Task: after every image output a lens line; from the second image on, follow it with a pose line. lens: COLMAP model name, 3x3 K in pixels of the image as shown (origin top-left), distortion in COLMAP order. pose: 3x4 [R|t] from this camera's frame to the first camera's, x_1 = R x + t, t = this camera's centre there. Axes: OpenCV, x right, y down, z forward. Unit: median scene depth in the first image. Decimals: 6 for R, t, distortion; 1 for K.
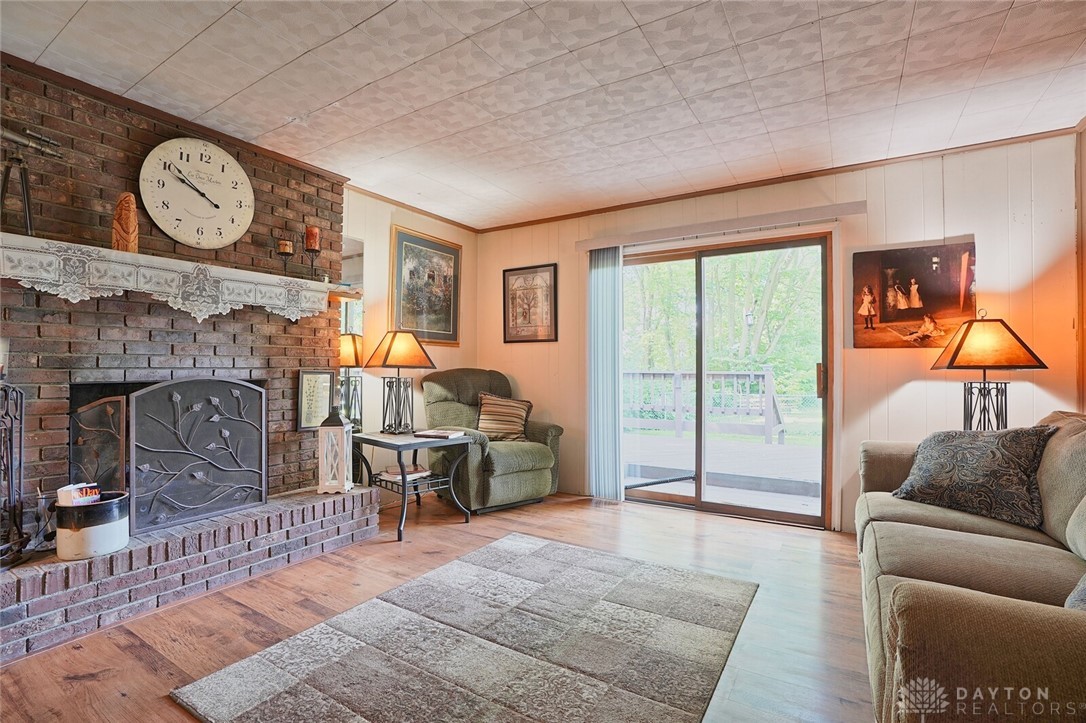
lens RADIAL K [[498.3, 0, 539.1], [0, 498.3, 364.5], [0, 0, 1]] dist [-0.000319, 0.000163]
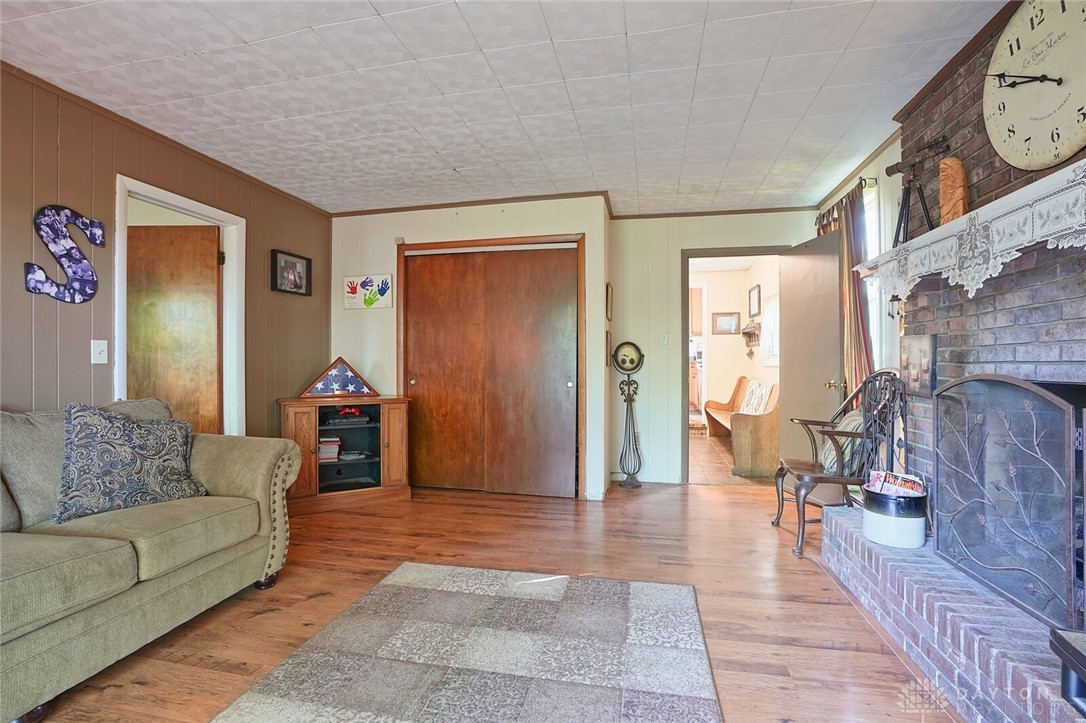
lens RADIAL K [[498.3, 0, 542.4], [0, 498.3, 361.4], [0, 0, 1]] dist [-0.000319, 0.000163]
pose [[-0.937615, 0.002060, -0.347669, 0.114864], [0.005452, 0.999947, -0.008777, 0.008157], [0.347632, -0.010125, -0.937576, 1.401956]]
